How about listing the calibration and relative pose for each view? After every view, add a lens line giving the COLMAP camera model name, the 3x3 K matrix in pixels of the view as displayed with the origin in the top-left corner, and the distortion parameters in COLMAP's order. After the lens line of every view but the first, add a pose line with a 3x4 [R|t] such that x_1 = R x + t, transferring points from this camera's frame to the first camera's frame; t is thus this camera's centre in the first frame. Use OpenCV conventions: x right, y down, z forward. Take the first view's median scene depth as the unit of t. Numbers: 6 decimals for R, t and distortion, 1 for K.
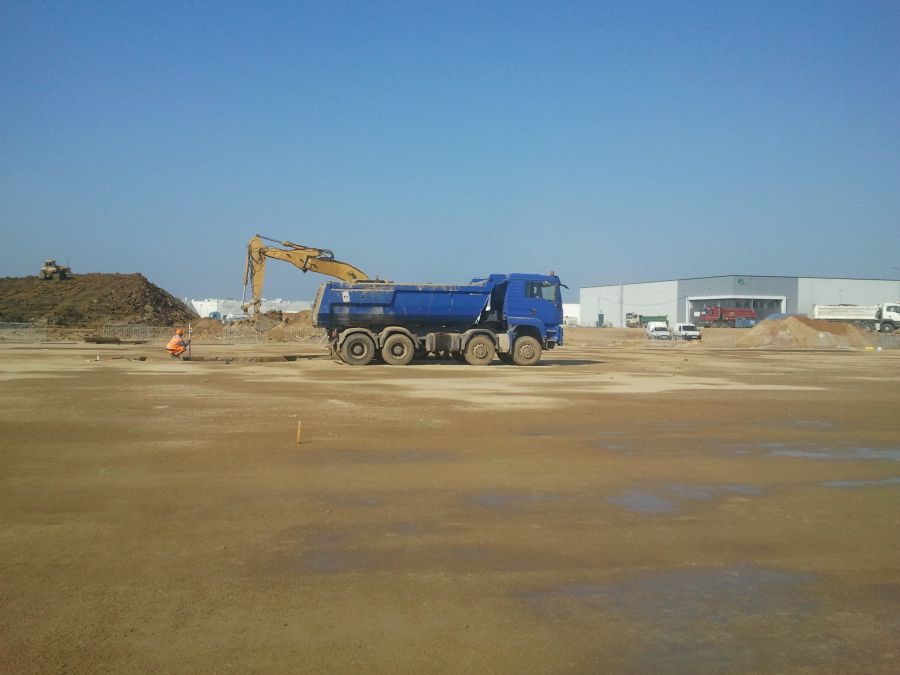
lens RADIAL K [[854.2, 0, 449.0], [0, 854.2, 336.1], [0, 0, 1]] dist [0.220105, 0.000000]
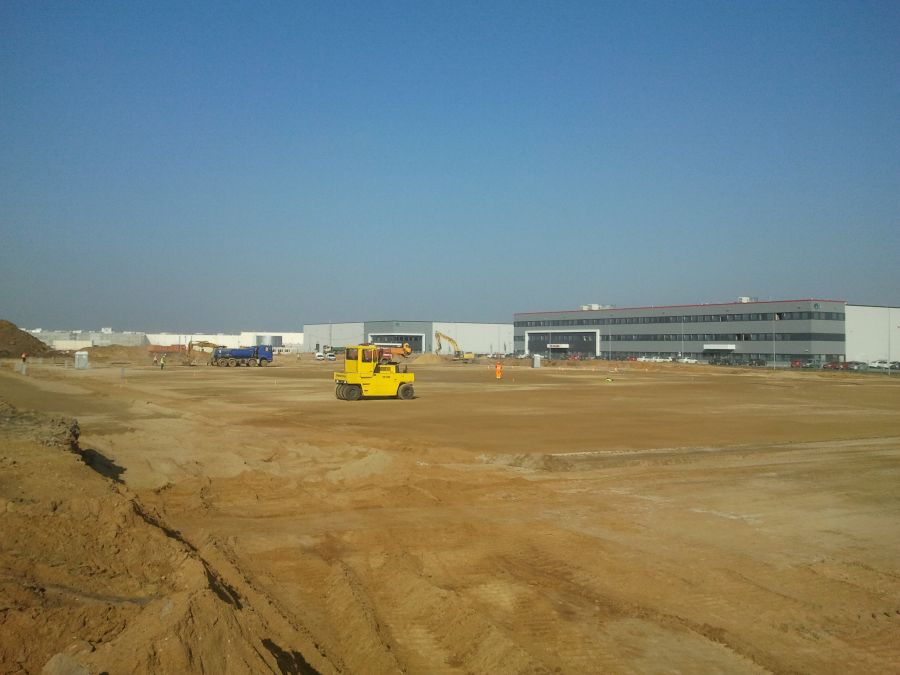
lens RADIAL K [[854.2, 0, 450.4], [0, 854.2, 332.7], [0, 0, 1]] dist [0.220105, 0.000000]
pose [[0.951976, 0.008090, 0.306066, -0.334634], [0.001161, 0.999548, -0.030031, -0.005448], [-0.306171, 0.028944, 0.951536, -3.306302]]
